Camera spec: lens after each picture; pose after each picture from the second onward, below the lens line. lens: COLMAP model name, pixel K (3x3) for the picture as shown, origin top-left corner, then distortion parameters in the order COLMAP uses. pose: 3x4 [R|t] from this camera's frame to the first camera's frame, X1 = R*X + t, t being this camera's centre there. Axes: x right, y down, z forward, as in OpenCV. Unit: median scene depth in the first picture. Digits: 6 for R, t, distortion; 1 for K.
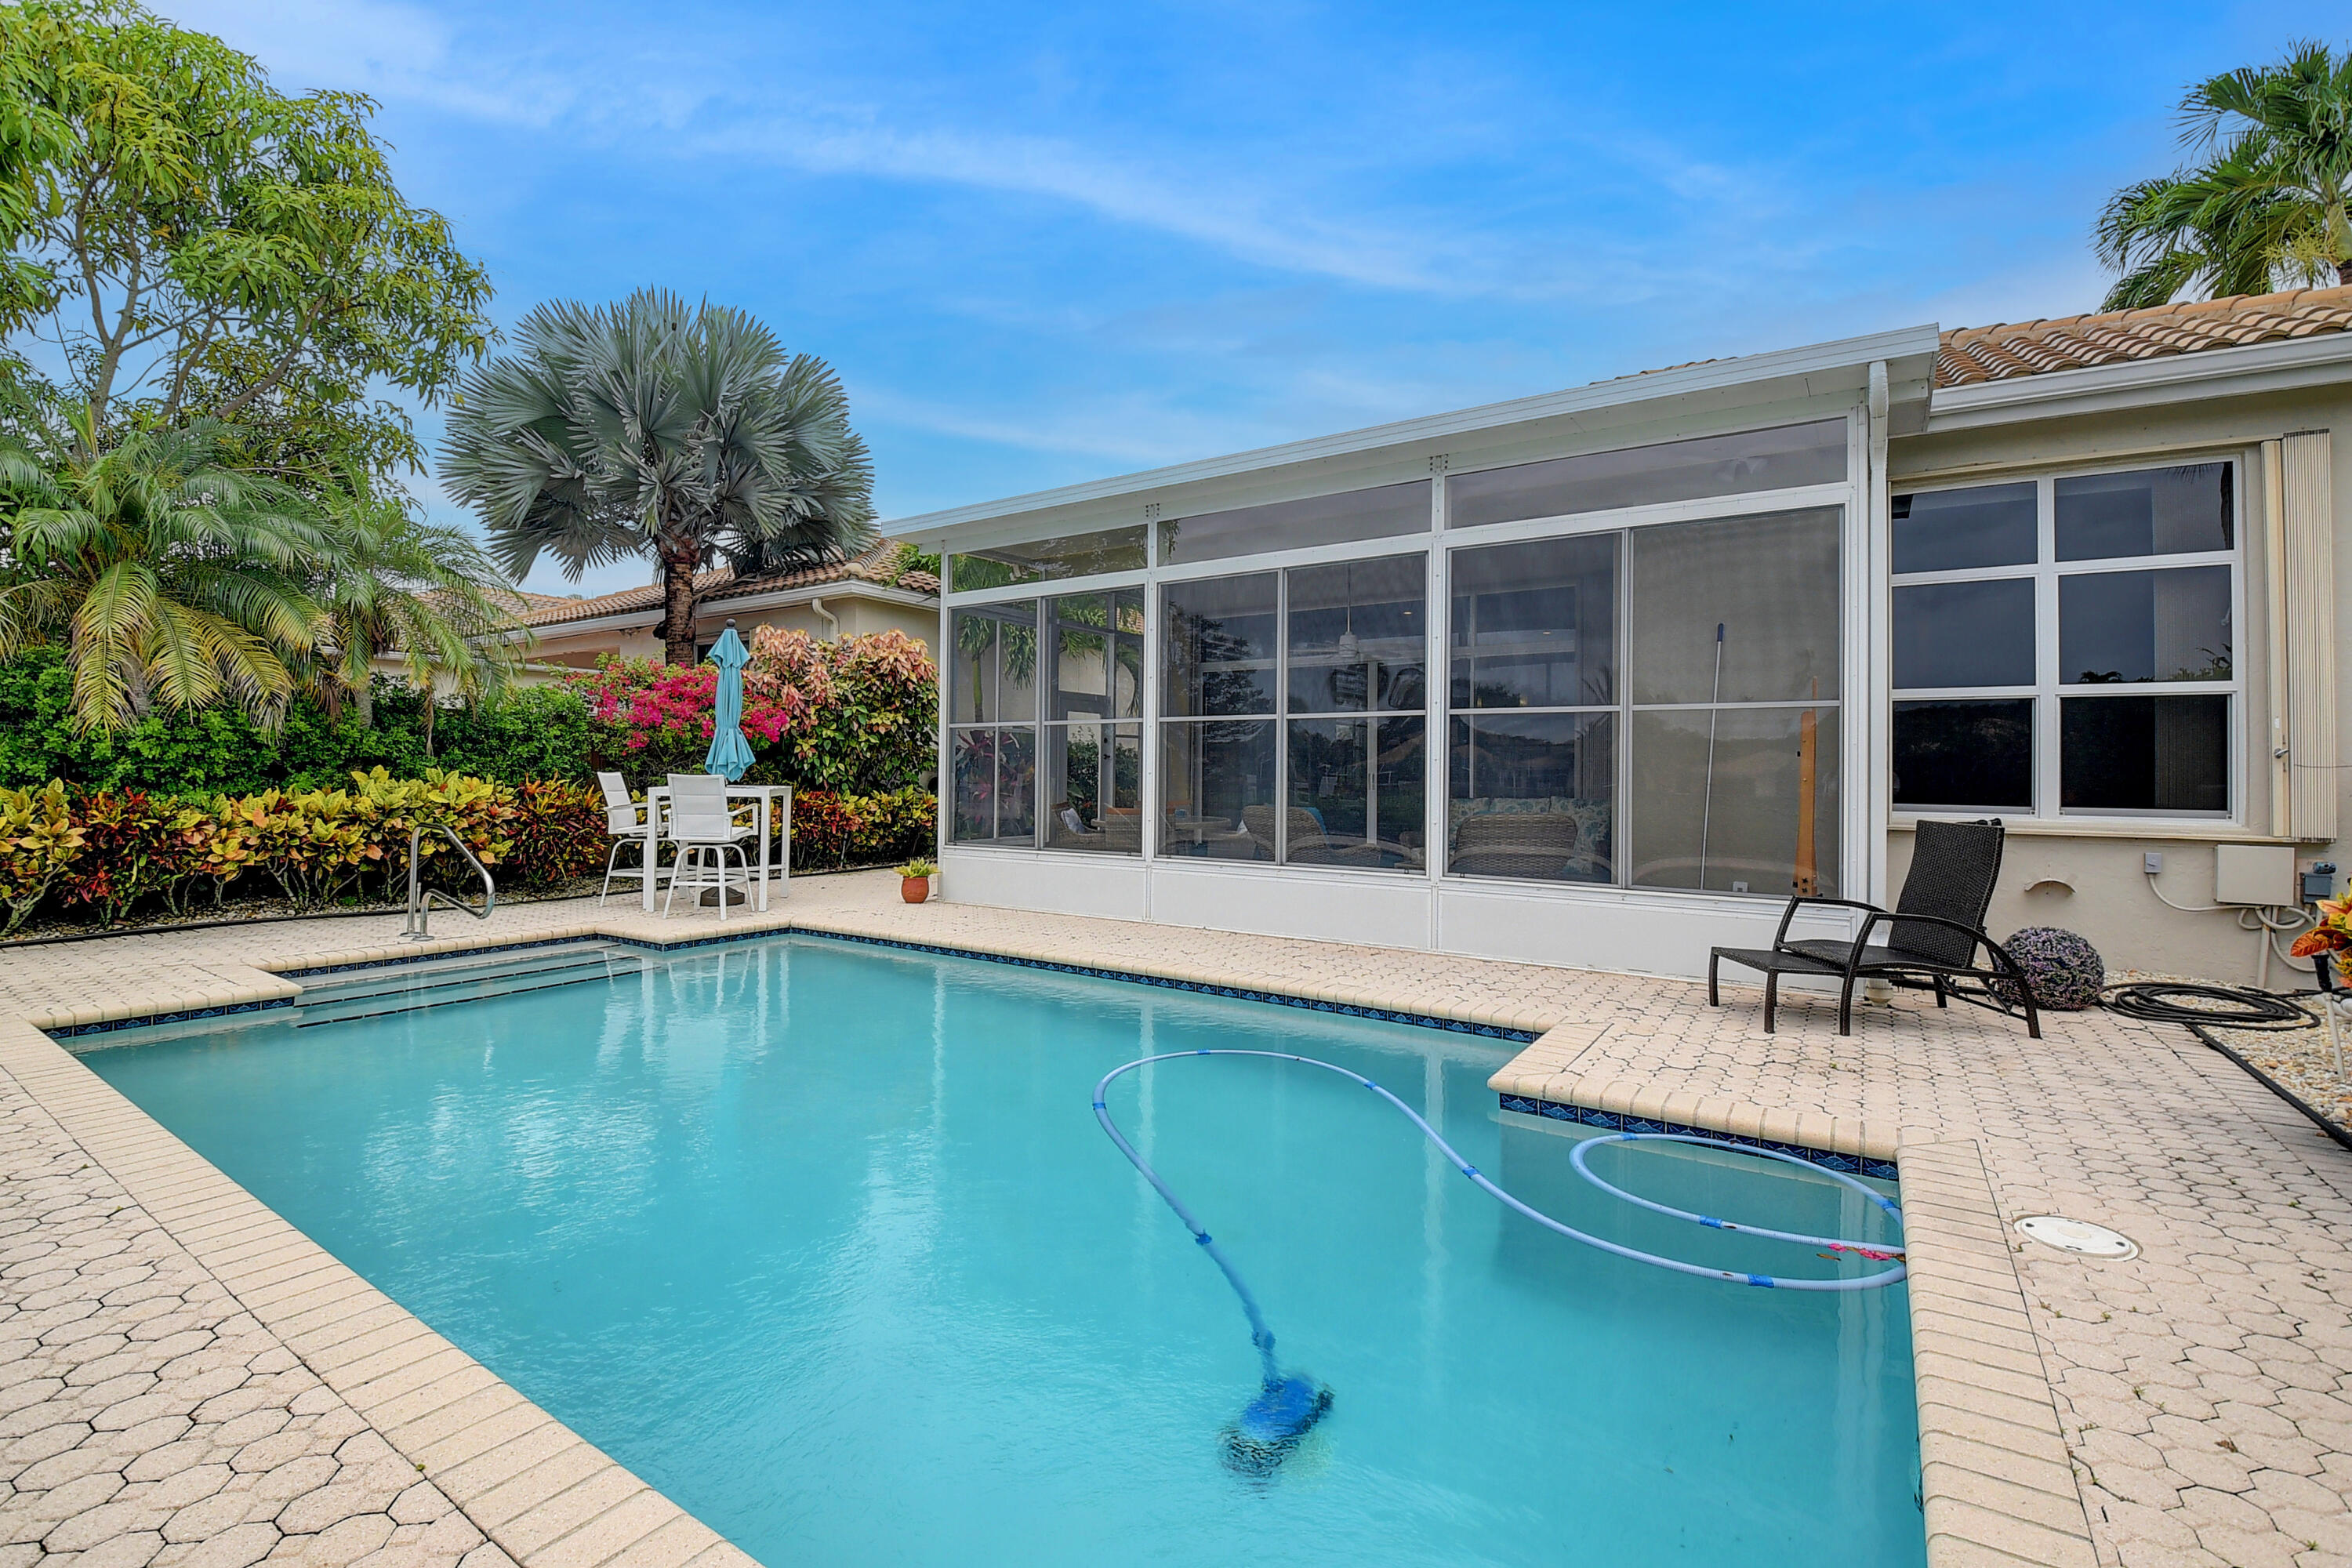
lens RADIAL K [[1048.2, 0, 1191.0], [0, 1048.2, 776.3], [0, 0, 1]] dist [0.002199, -0.012085]
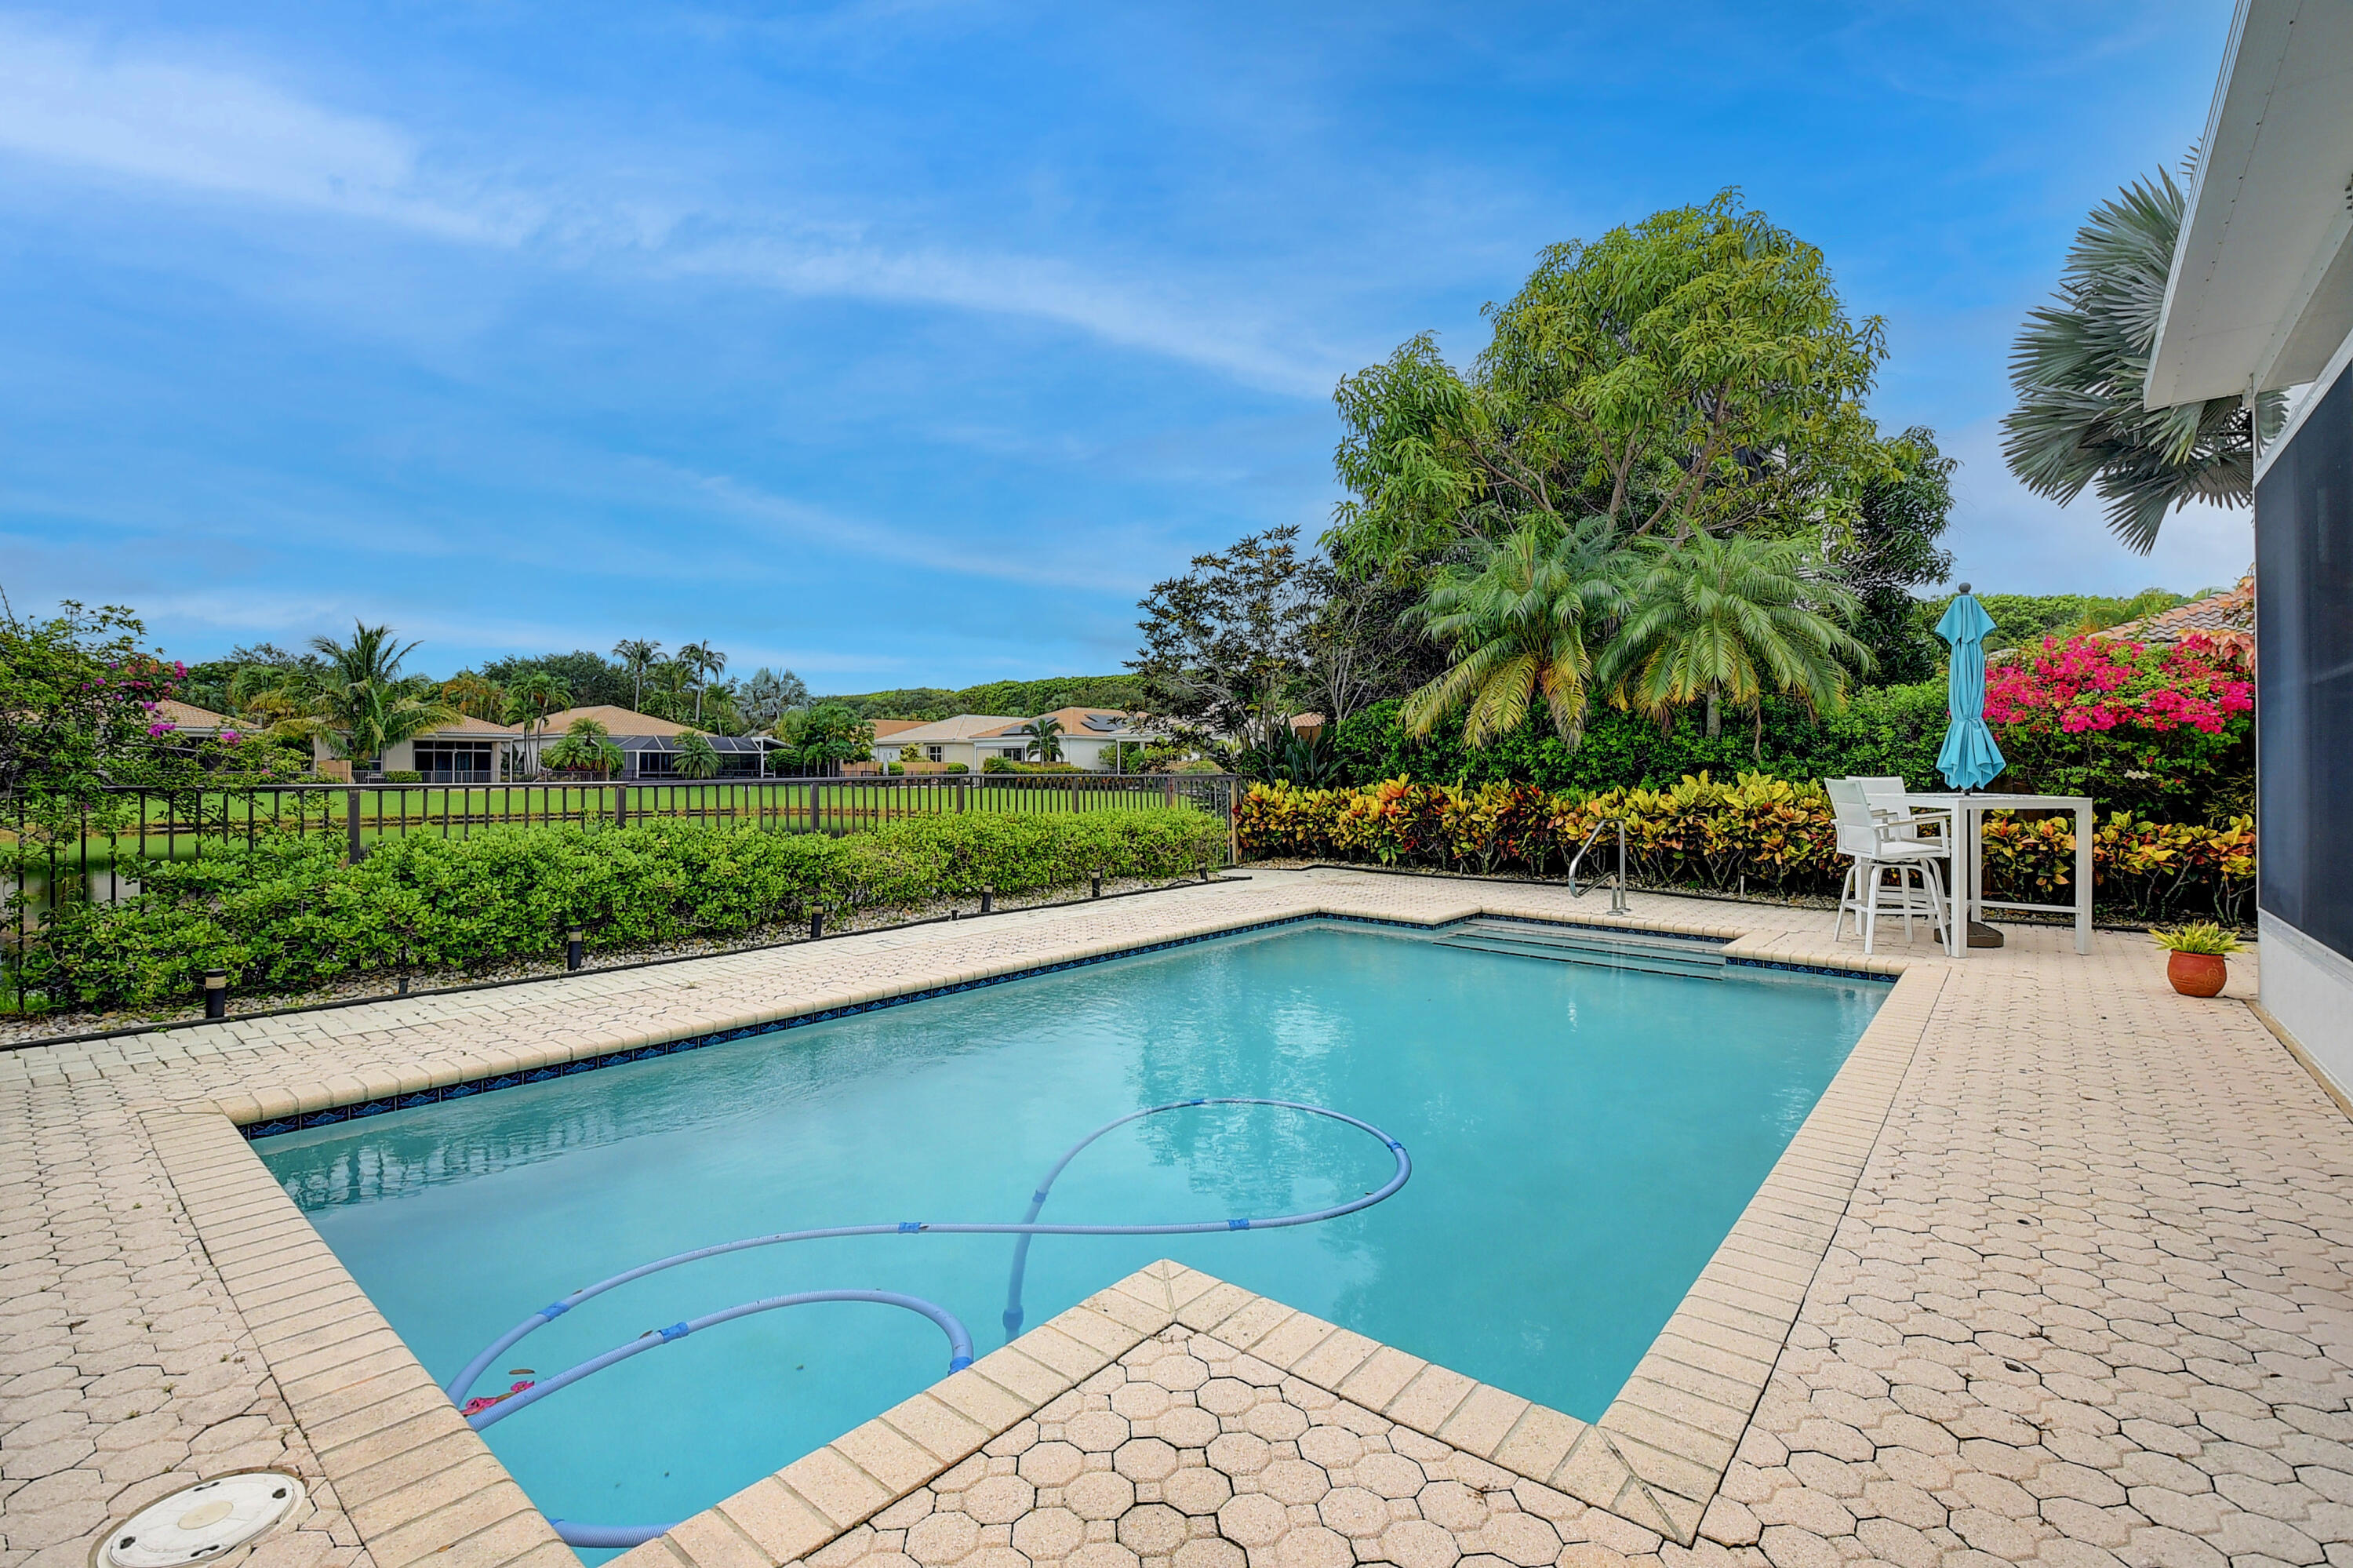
lens RADIAL K [[1048.7, 0, 1155.1], [0, 1048.7, 768.8], [0, 0, 1]] dist [0.002199, -0.012085]
pose [[-0.136202, -0.002696, -0.990677, 0.447657], [-0.009568, 0.999953, -0.001406, -0.003986], [0.990635, 0.009287, -0.136222, 0.530894]]
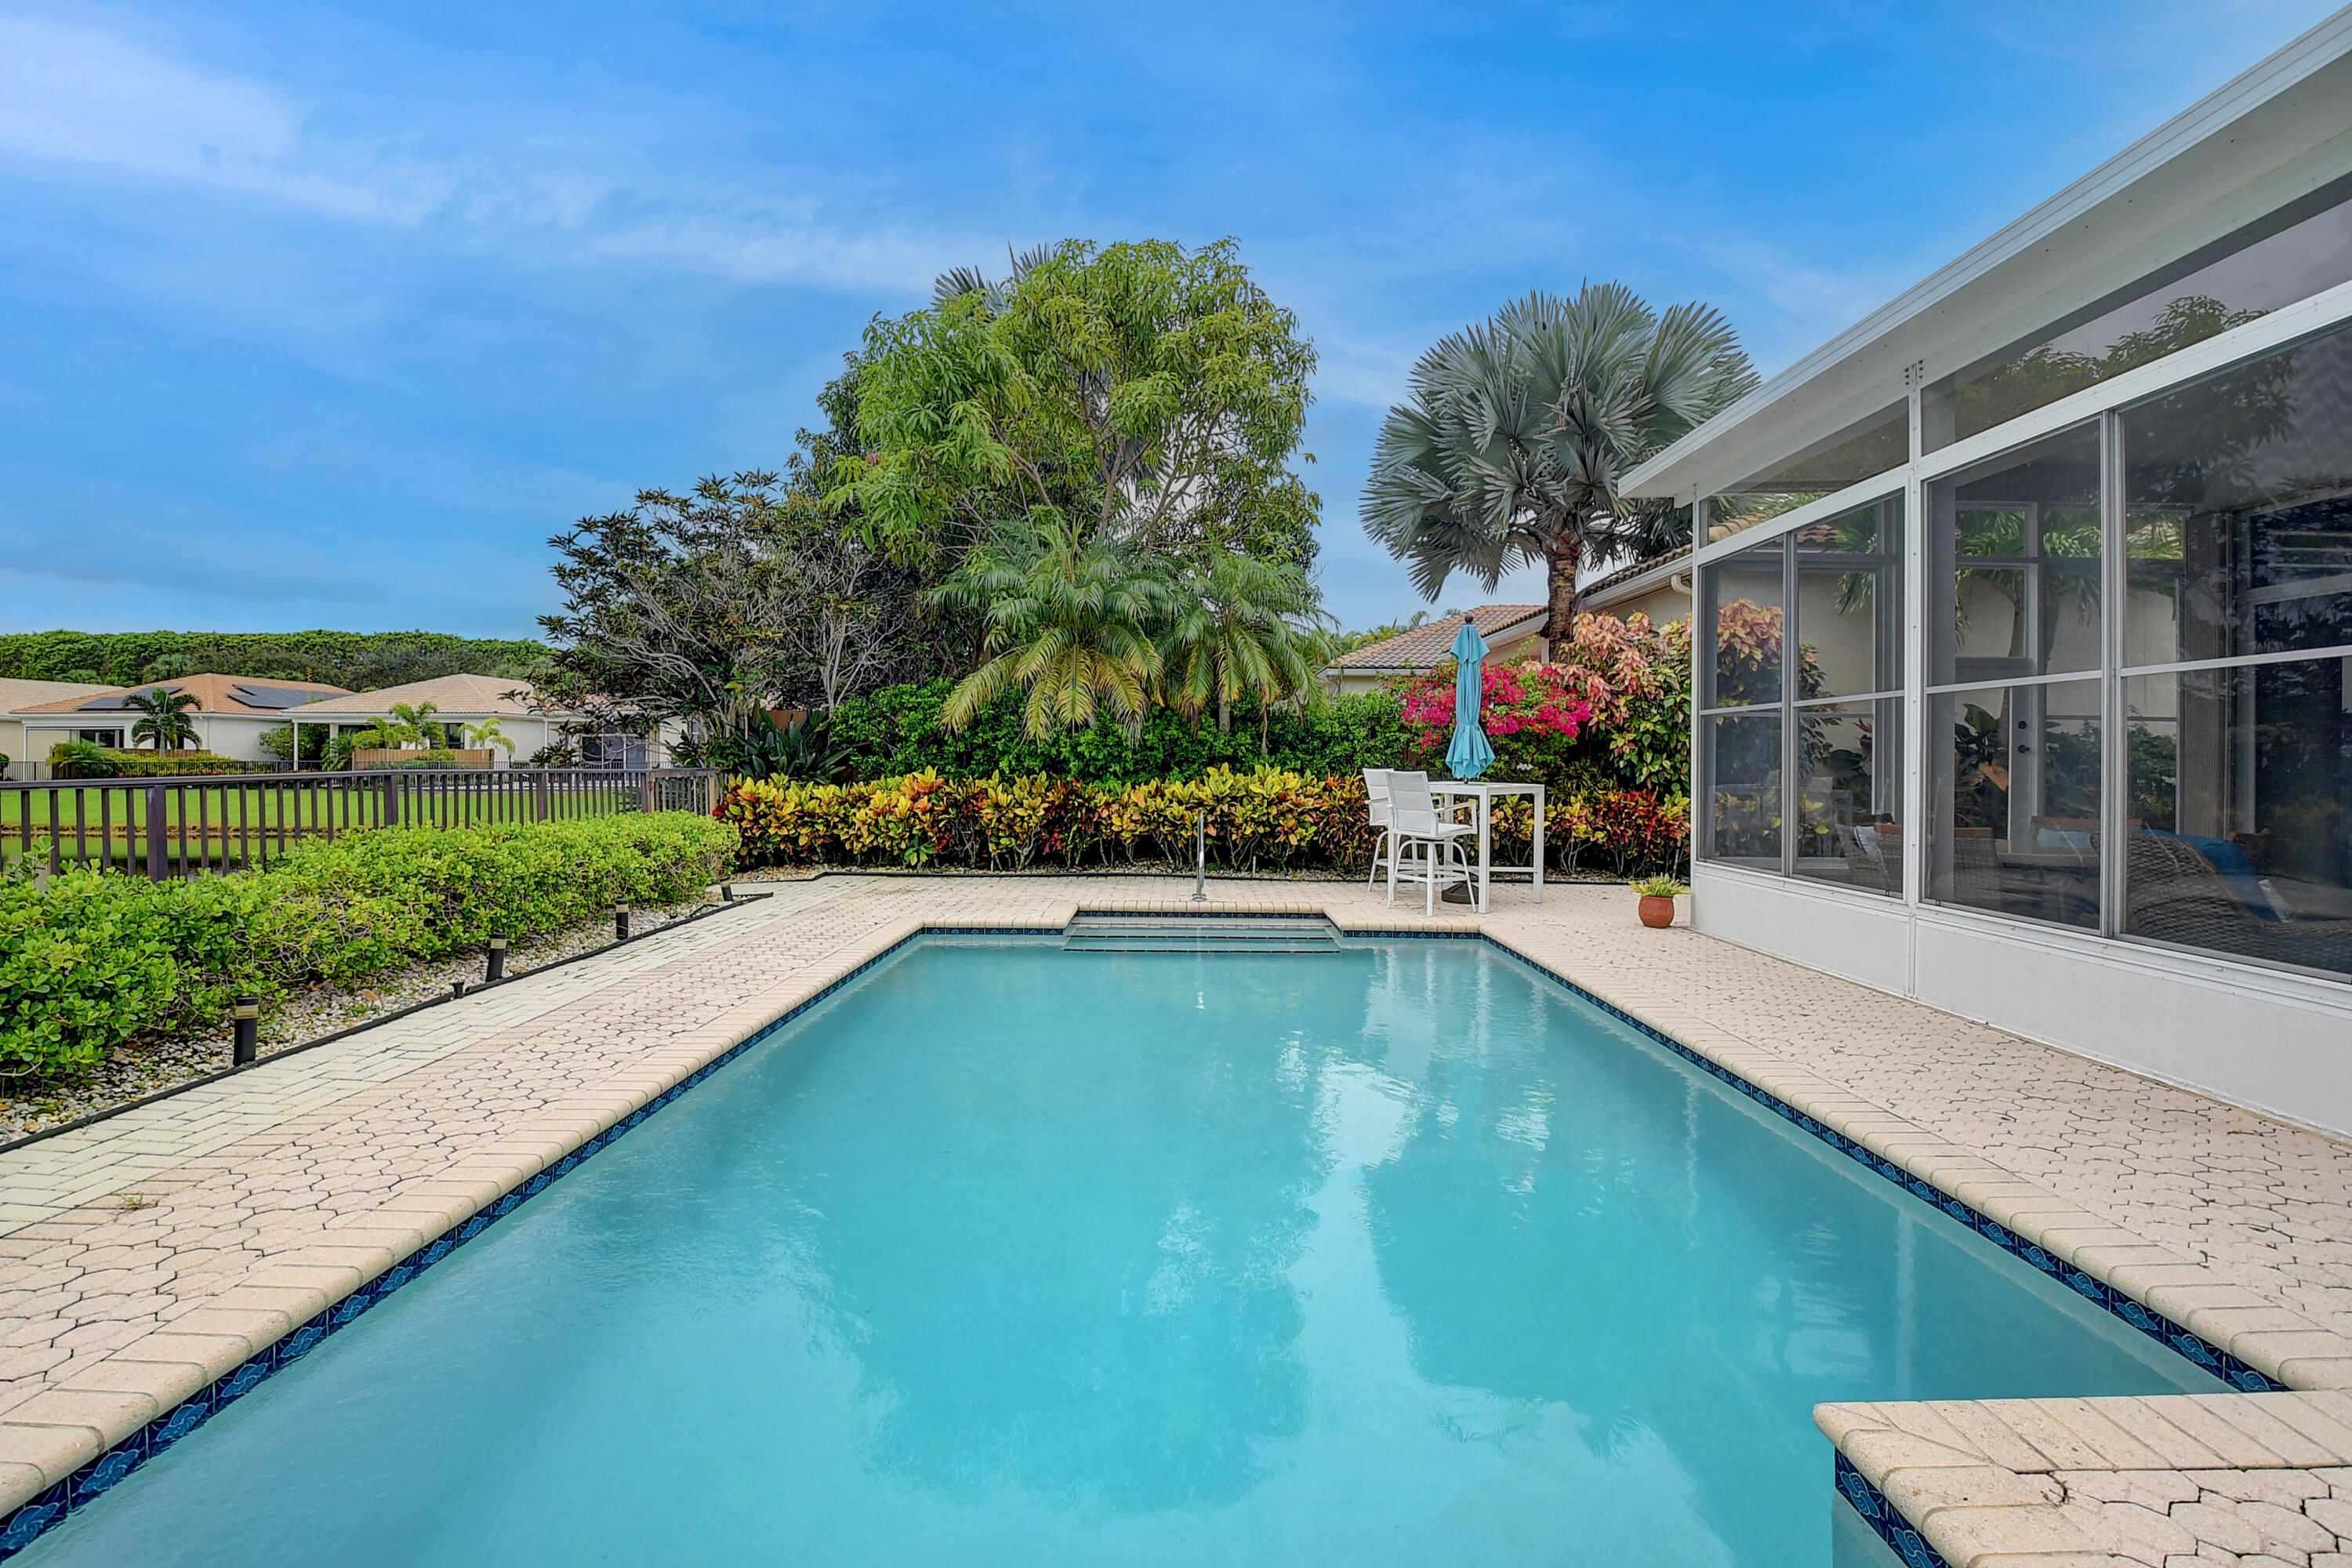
lens RADIAL K [[1048.2, 0, 1158.9], [0, 1048.2, 769.8], [0, 0, 1]] dist [0.002199, -0.012085]
pose [[0.530359, 0.005004, -0.847759, 0.255536], [-0.008857, 0.999961, 0.000361, -0.001307], [0.847727, 0.007317, 0.530382, 0.242023]]
